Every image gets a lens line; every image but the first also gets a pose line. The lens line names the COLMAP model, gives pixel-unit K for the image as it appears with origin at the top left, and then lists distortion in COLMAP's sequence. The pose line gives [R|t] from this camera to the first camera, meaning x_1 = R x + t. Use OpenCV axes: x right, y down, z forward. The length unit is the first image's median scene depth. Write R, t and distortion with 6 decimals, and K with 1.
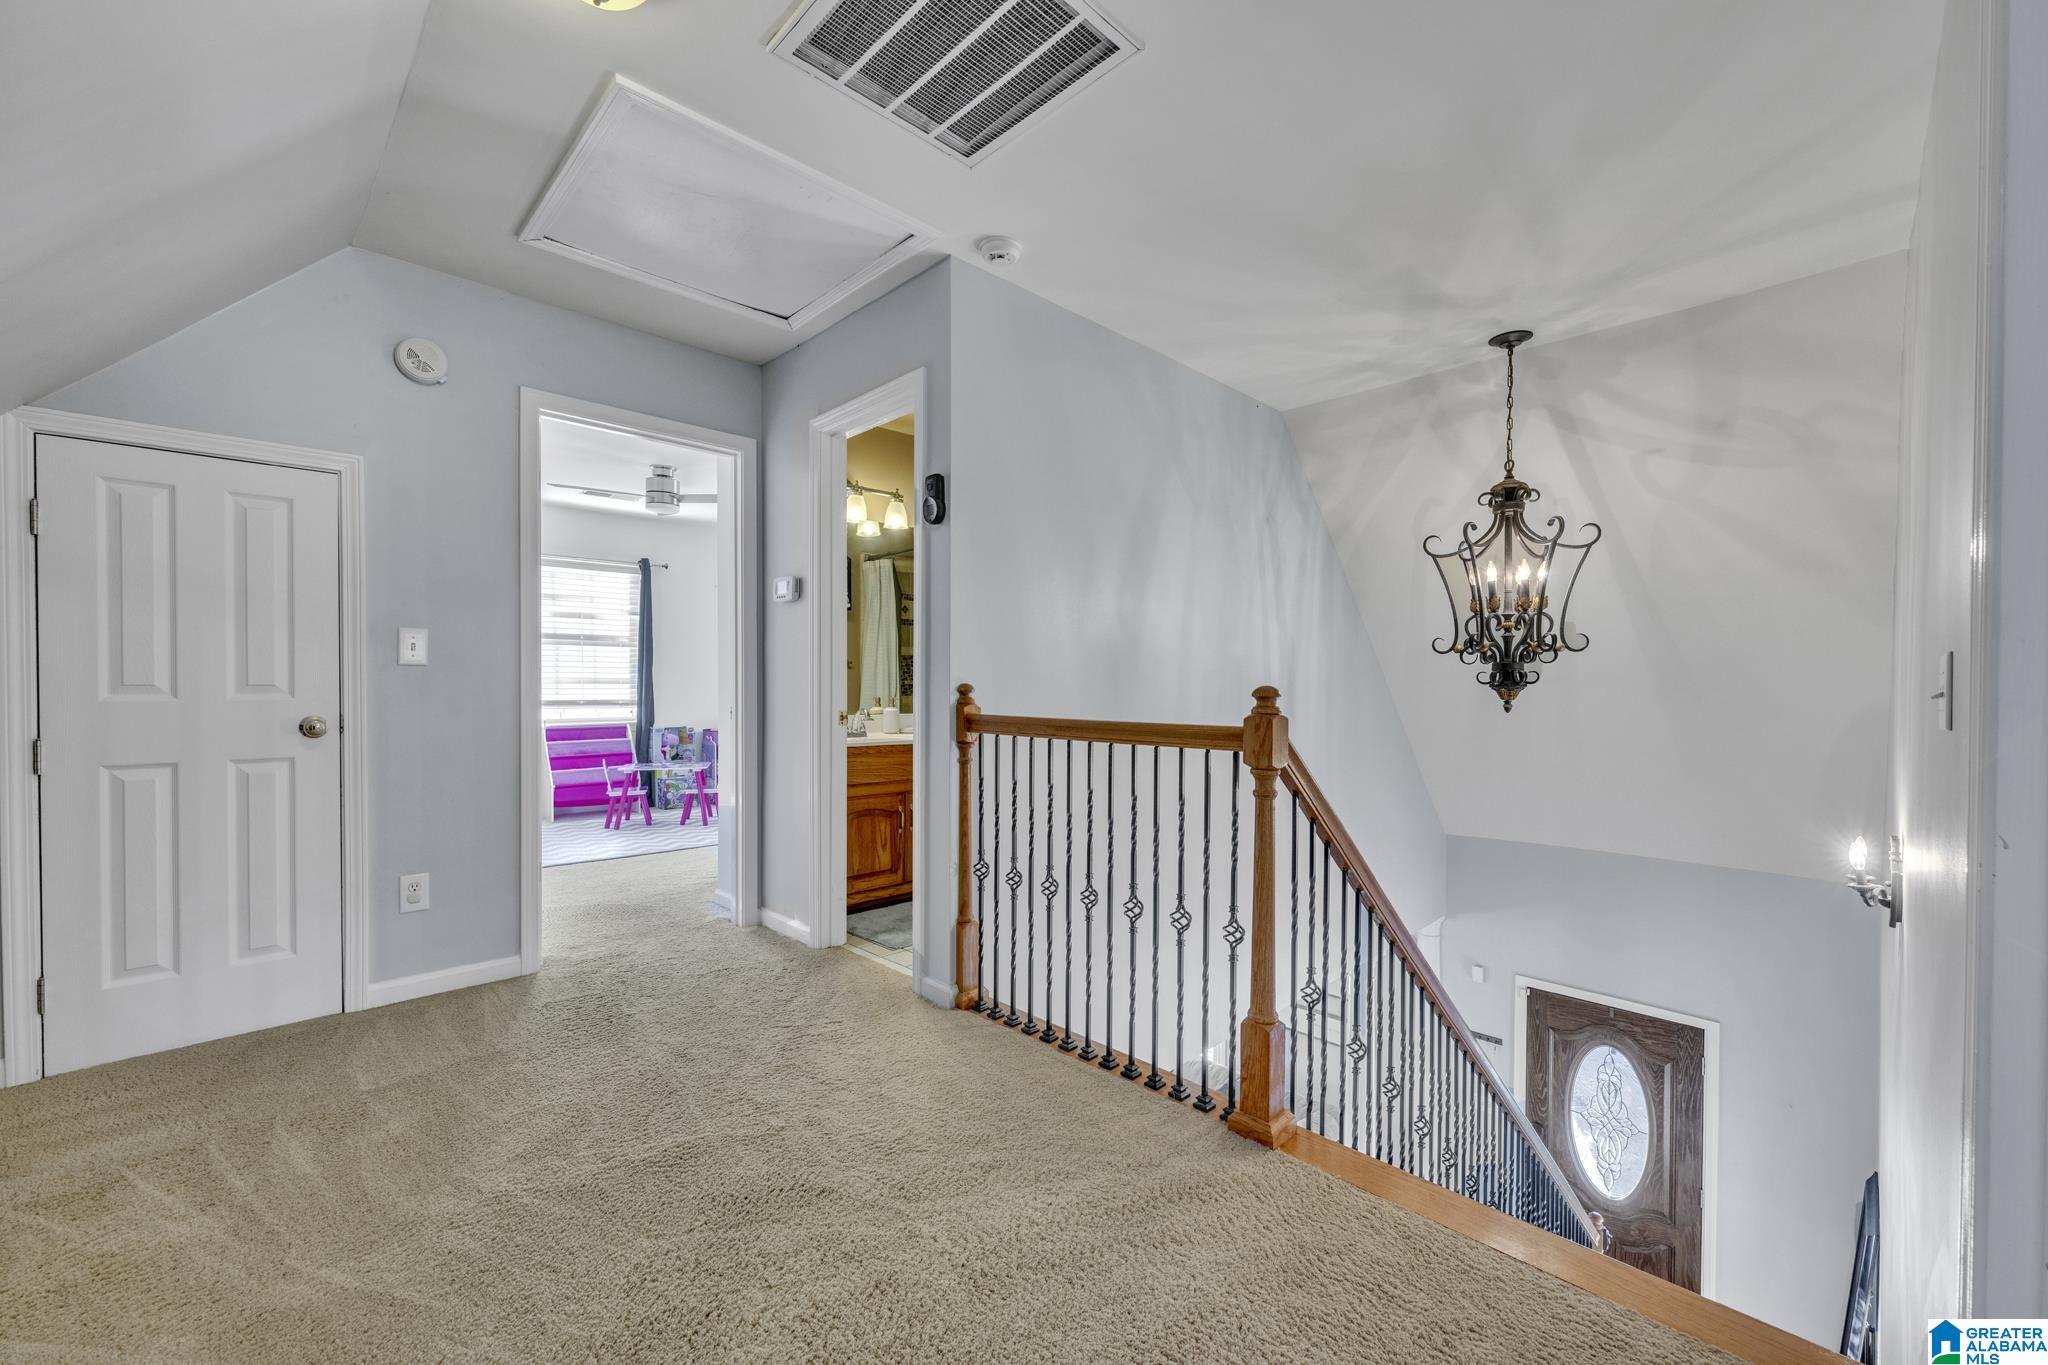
lens RADIAL K [[811.4, 0, 1022.7], [0, 811.4, 685.0], [0, 0, 1]] dist [0.003508, 0.000104]
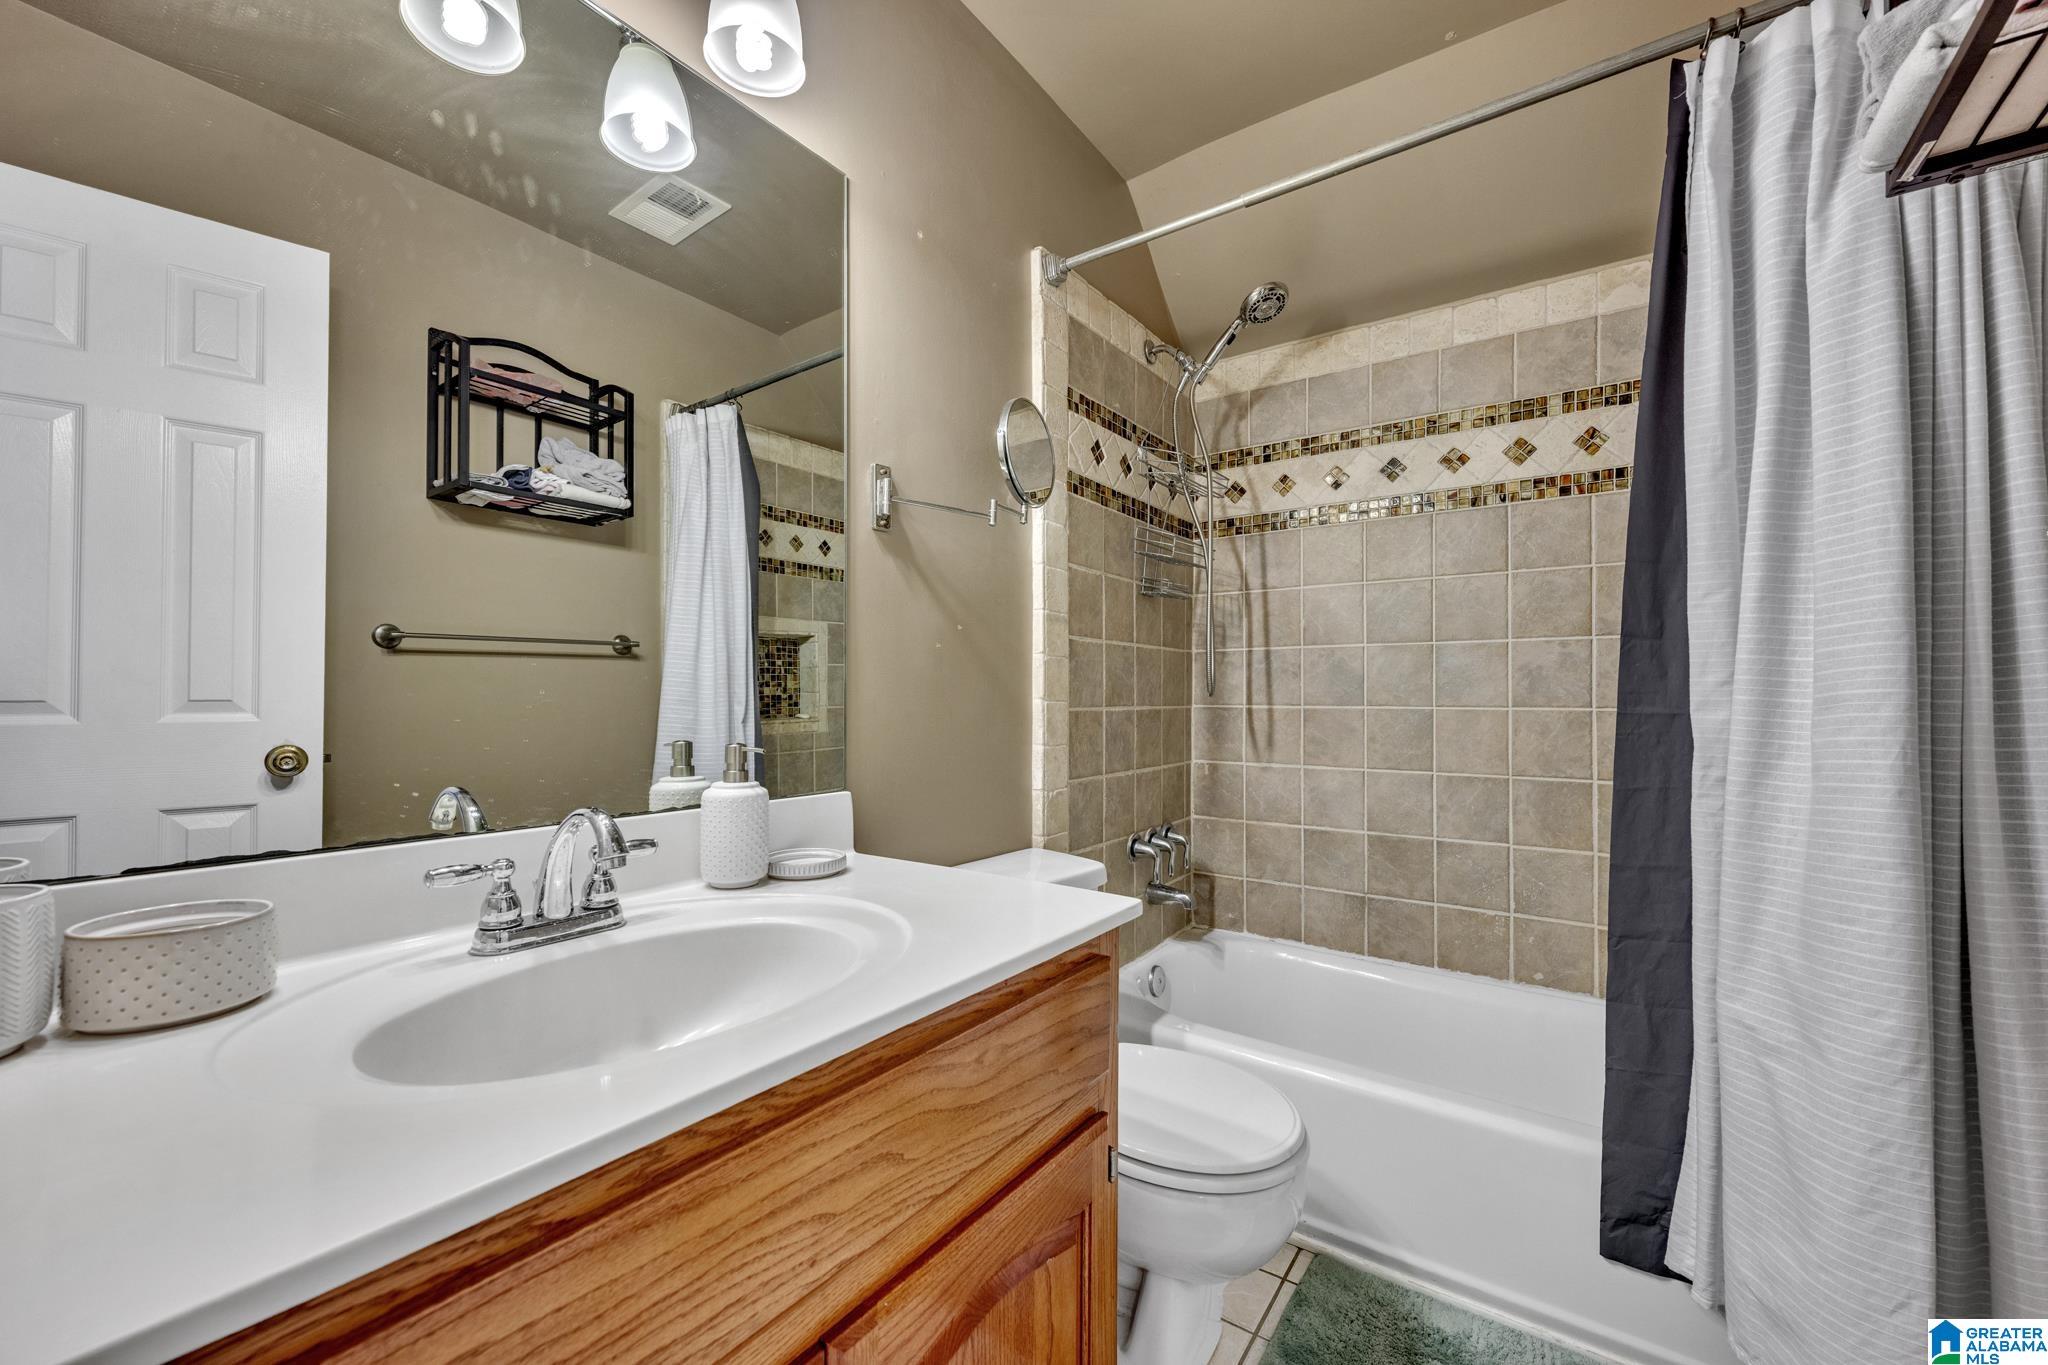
lens RADIAL K [[811.4, 0, 1026.2], [0, 811.4, 684.0], [0, 0, 1]] dist [0.003508, 0.000104]
pose [[0.983068, -0.001522, 0.183232, -0.116269], [0.004250, 0.999886, -0.014497, 0.000114], [-0.183189, 0.015030, 0.982963, 0.716256]]
